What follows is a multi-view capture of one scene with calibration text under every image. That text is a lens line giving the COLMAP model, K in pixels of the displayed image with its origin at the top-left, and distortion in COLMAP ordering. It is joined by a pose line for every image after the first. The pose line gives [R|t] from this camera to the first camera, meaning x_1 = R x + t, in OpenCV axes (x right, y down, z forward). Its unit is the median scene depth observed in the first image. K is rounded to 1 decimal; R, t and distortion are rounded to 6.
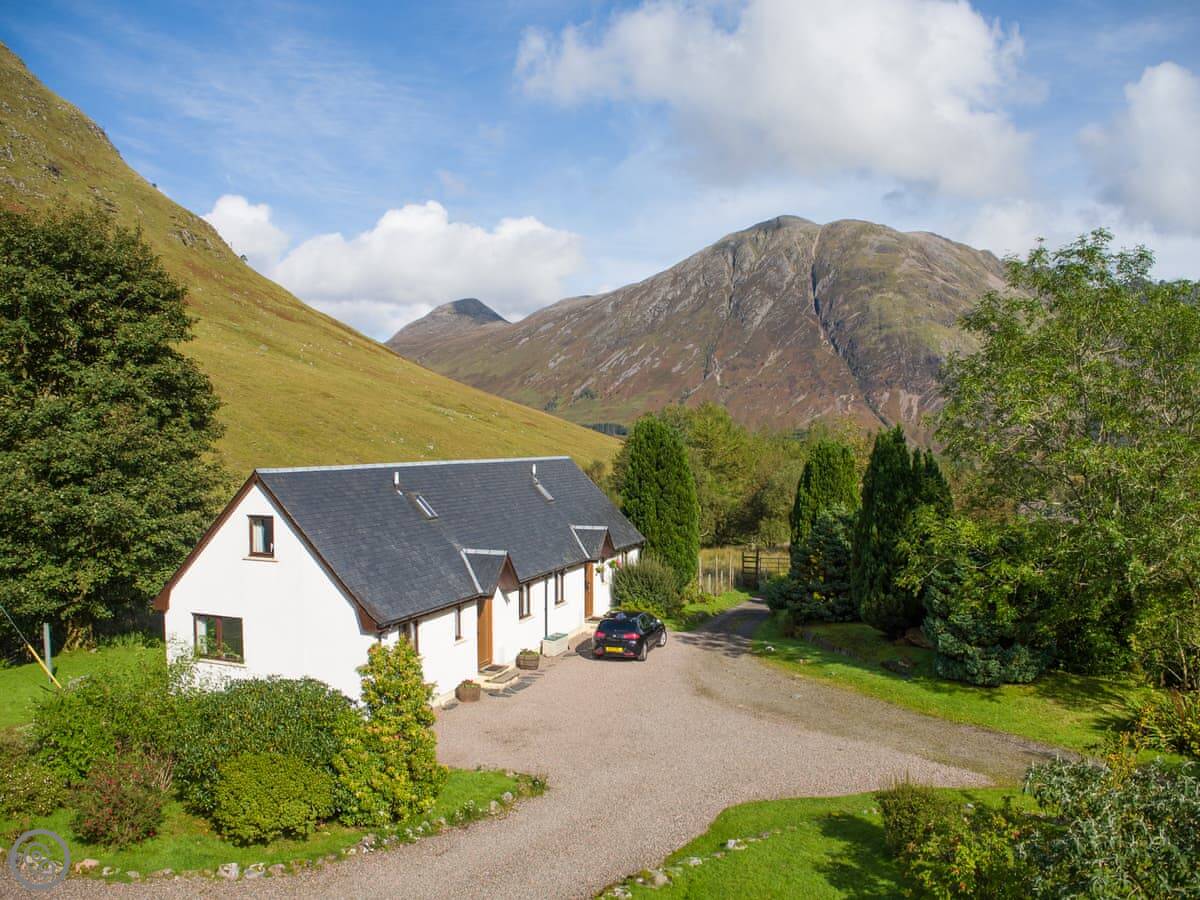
lens RADIAL K [[1021.4, 0, 600.0], [0, 1021.4, 450.0], [0, 0, 1]] dist [-0.226632, 0.108786]
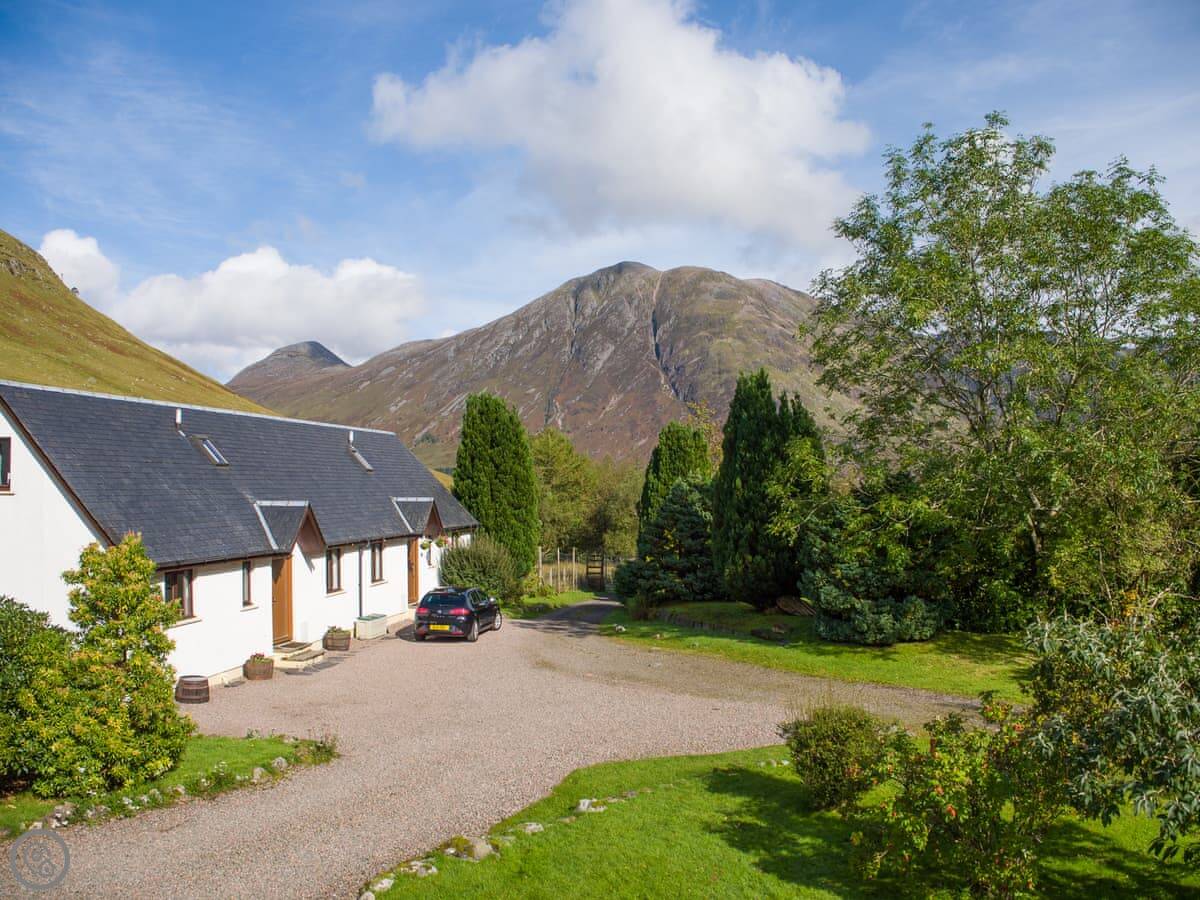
lens RADIAL K [[1019.9, 0, 600.0], [0, 1019.9, 450.0], [0, 0, 1]] dist [-0.225286, 0.102828]
pose [[0.988056, -0.000277, 0.154094, 0.015157], [0.007083, 0.999023, -0.043620, 0.077094], [-0.153931, 0.044190, 0.987093, 0.123000]]
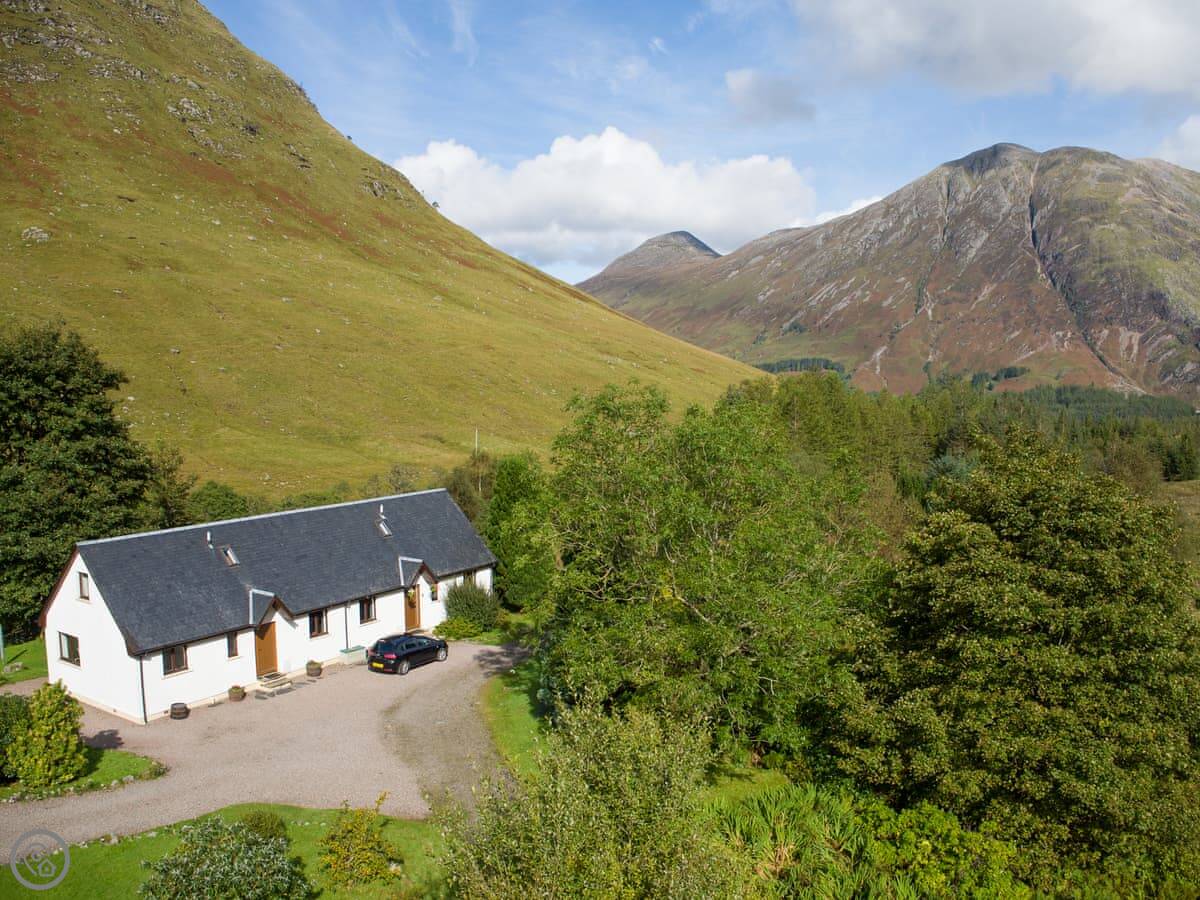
lens RADIAL K [[1019.9, 0, 600.0], [0, 1019.9, 450.0], [0, 0, 1]] dist [-0.225286, 0.102828]
pose [[0.978199, 0.020364, -0.206669, 0.500978], [-0.006404, 0.997665, 0.067993, -0.154639], [0.207572, -0.065187, 0.976045, -0.171428]]
